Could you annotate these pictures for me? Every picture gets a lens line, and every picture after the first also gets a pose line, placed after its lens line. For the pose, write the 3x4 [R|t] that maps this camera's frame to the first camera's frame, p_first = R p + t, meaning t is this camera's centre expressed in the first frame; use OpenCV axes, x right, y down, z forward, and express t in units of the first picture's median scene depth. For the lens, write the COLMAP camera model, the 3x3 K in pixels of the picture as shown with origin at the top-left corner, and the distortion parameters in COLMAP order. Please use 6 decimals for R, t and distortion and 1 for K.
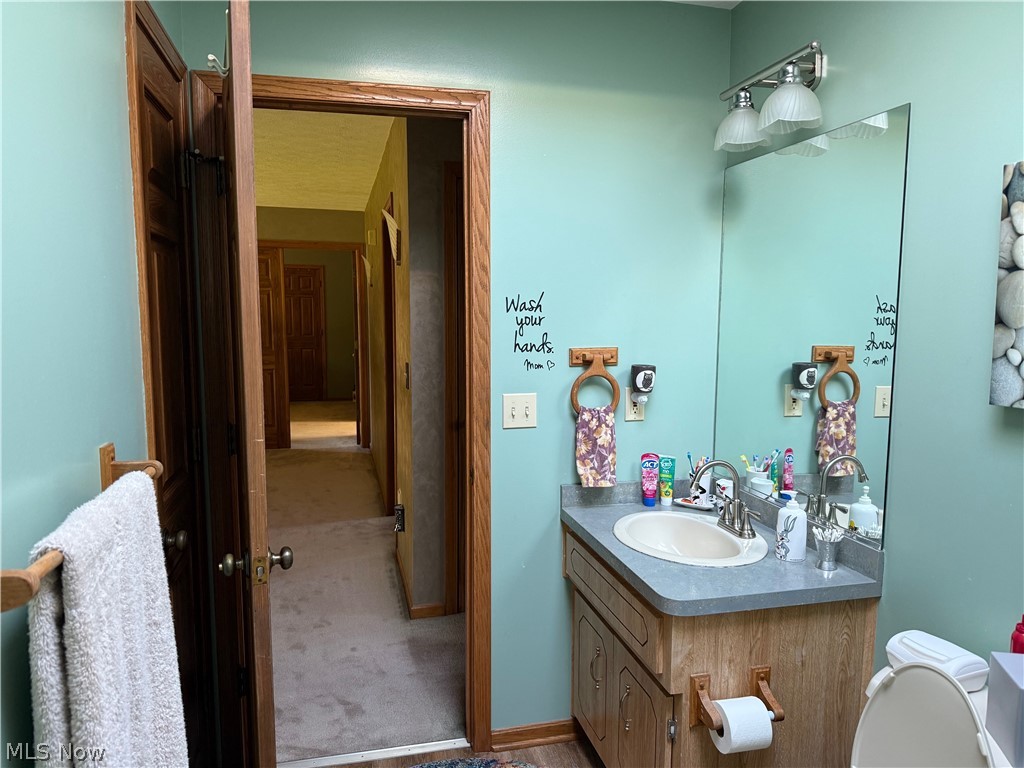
lens RADIAL K [[735.4, 0, 512.6], [0, 735.4, 384.8], [0, 0, 1]] dist [0.011000, 0.010761]
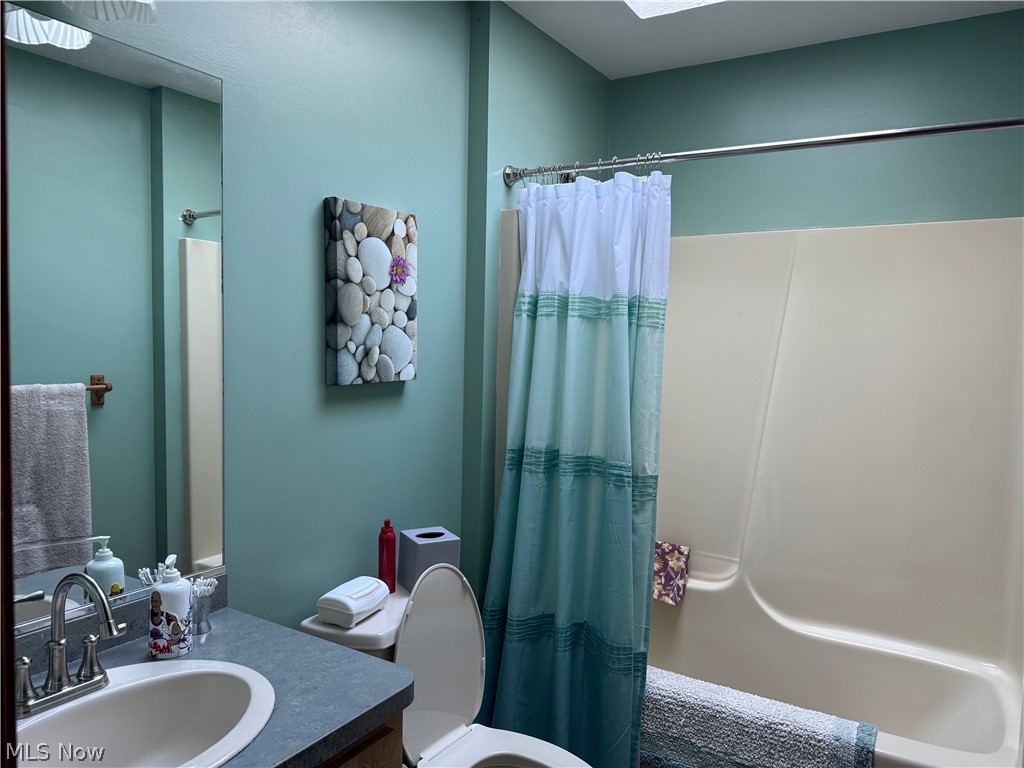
lens RADIAL K [[735.4, 0, 511.6], [0, 735.4, 385.6], [0, 0, 1]] dist [0.011000, 0.010761]
pose [[-0.697767, -0.082077, 0.711607, -0.477756], [0.044318, 0.986564, 0.157247, -0.164950], [-0.714953, 0.141259, -0.684754, 1.711472]]
